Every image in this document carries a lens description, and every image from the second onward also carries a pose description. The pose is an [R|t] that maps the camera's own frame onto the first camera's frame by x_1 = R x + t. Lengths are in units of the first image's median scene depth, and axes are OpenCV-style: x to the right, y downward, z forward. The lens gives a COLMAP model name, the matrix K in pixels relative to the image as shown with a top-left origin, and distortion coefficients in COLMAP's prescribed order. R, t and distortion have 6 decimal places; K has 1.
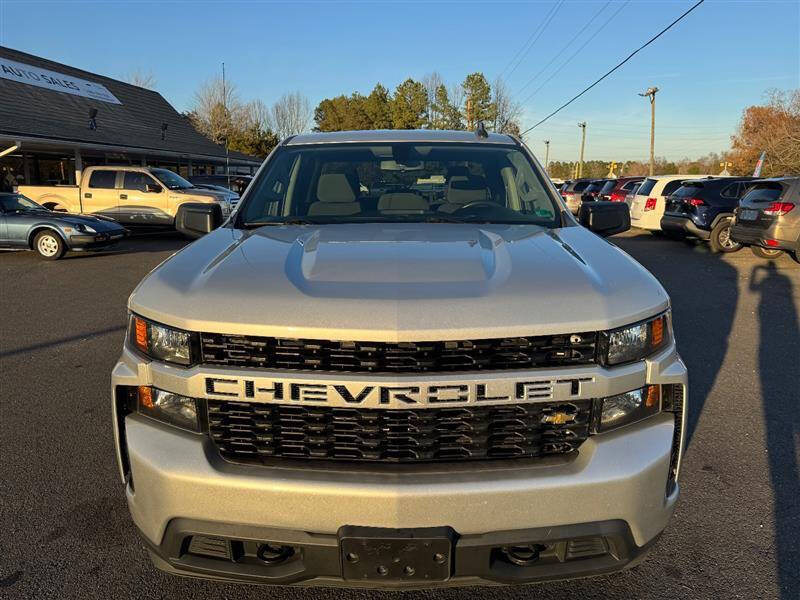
lens RADIAL K [[613.5, 0, 400.0], [0, 613.5, 300.0], [0, 0, 1]] dist [0.093075, -0.129503]
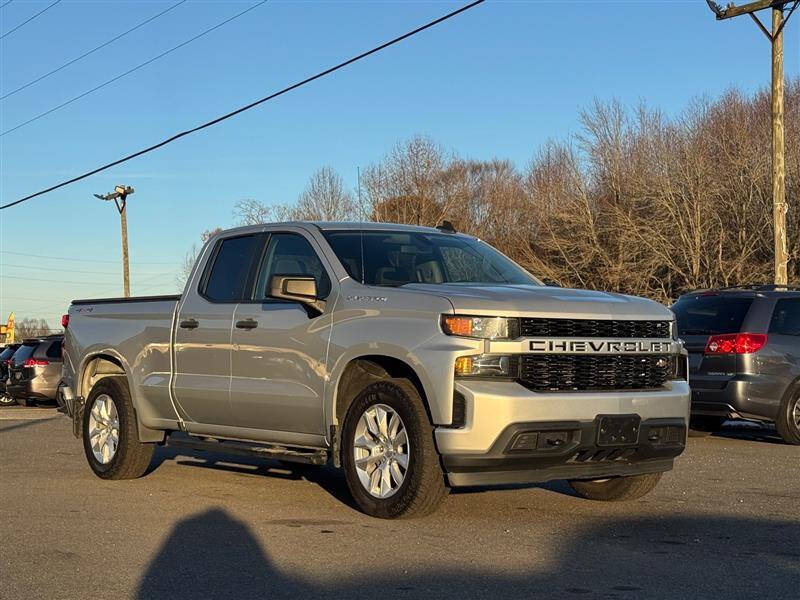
lens RADIAL K [[1354.0, 0, 400.0], [0, 1354.0, 300.0], [0, 0, 1]] dist [0.072663, 0.085298]
pose [[0.801393, 0.025337, 0.597601, -3.027447], [0.116327, 0.973424, -0.197268, 0.753428], [-0.586717, 0.227606, 0.777147, -1.948884]]
